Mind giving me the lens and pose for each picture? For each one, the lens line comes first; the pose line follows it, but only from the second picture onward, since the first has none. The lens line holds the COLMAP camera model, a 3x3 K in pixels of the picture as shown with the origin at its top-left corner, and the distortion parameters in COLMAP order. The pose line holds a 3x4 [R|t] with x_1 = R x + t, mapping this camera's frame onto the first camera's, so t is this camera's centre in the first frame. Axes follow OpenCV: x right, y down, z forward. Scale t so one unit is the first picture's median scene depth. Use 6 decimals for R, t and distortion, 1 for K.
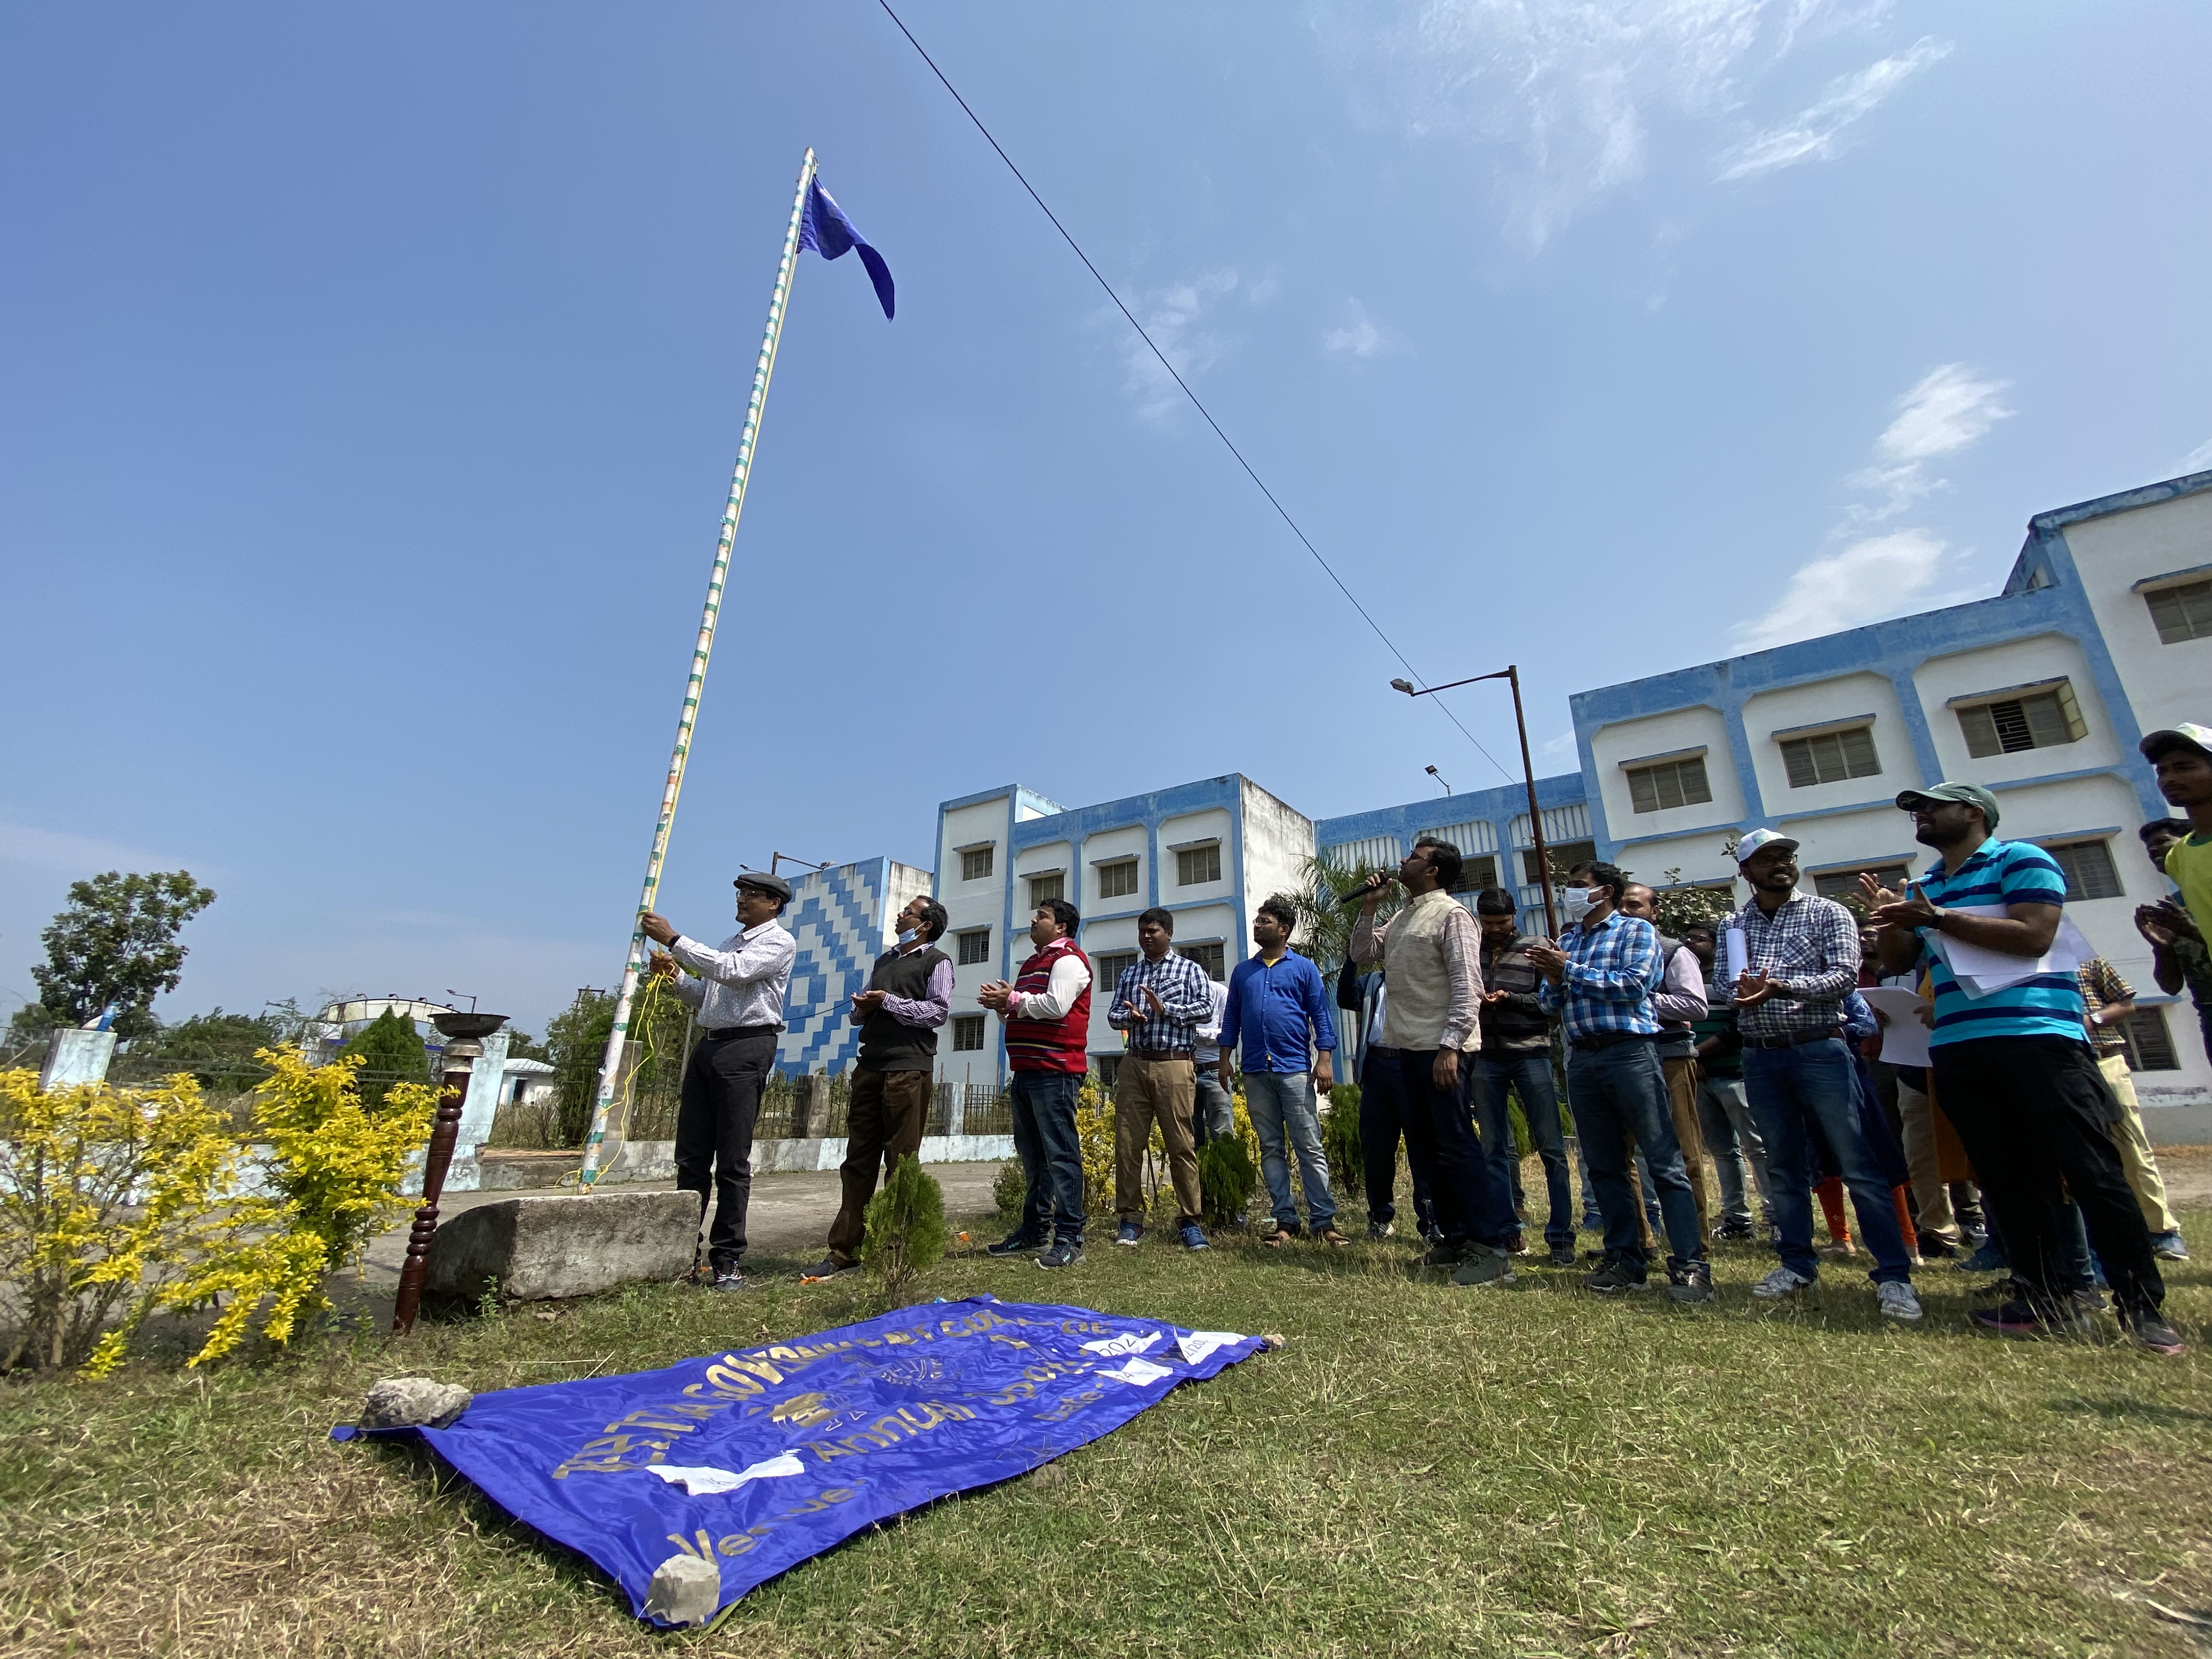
lens RADIAL K [[877.7, 0, 1110.9], [0, 877.7, 833.1], [0, 0, 1]] dist [-0.000281, -0.005564]
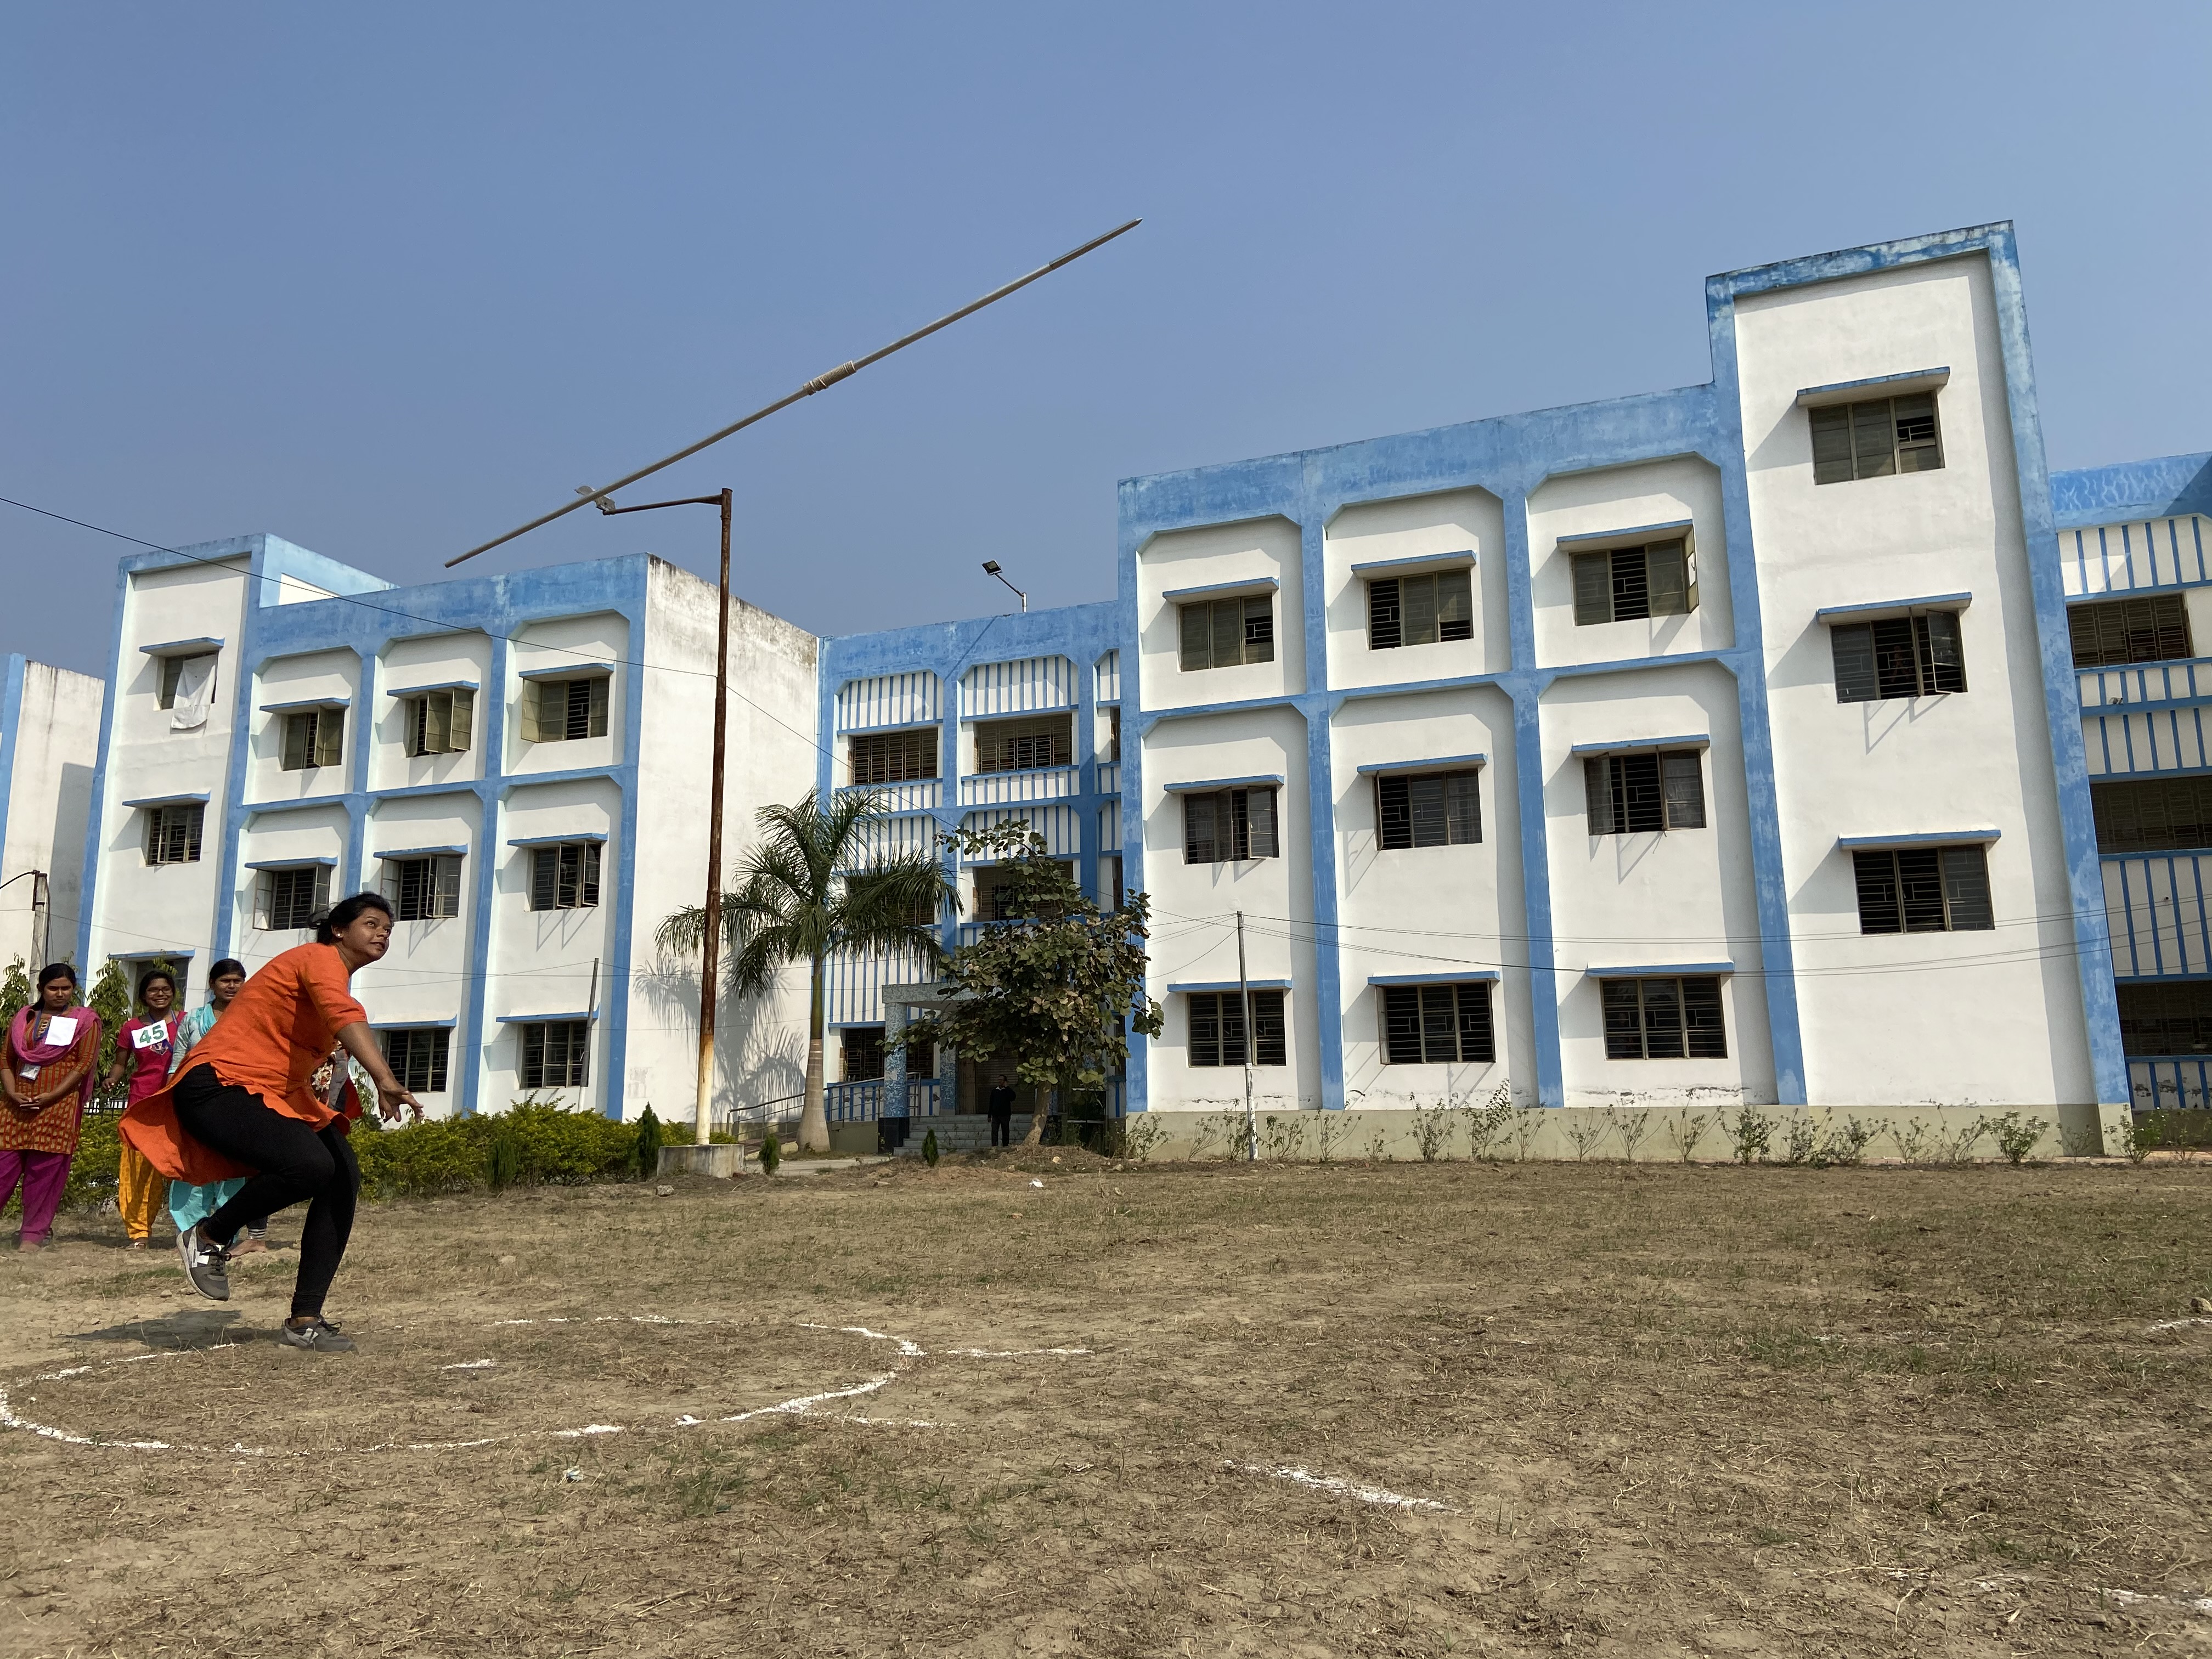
lens RADIAL K [[1673.1, 0, 1129.2], [0, 1673.1, 805.7], [0, 0, 1]] dist [0.073483, -0.073441]
pose [[0.975075, 0.024851, 0.220481, 0.213861], [-0.054608, 0.990021, 0.129912, -0.064472], [-0.215053, -0.138714, 0.966701, -0.173398]]
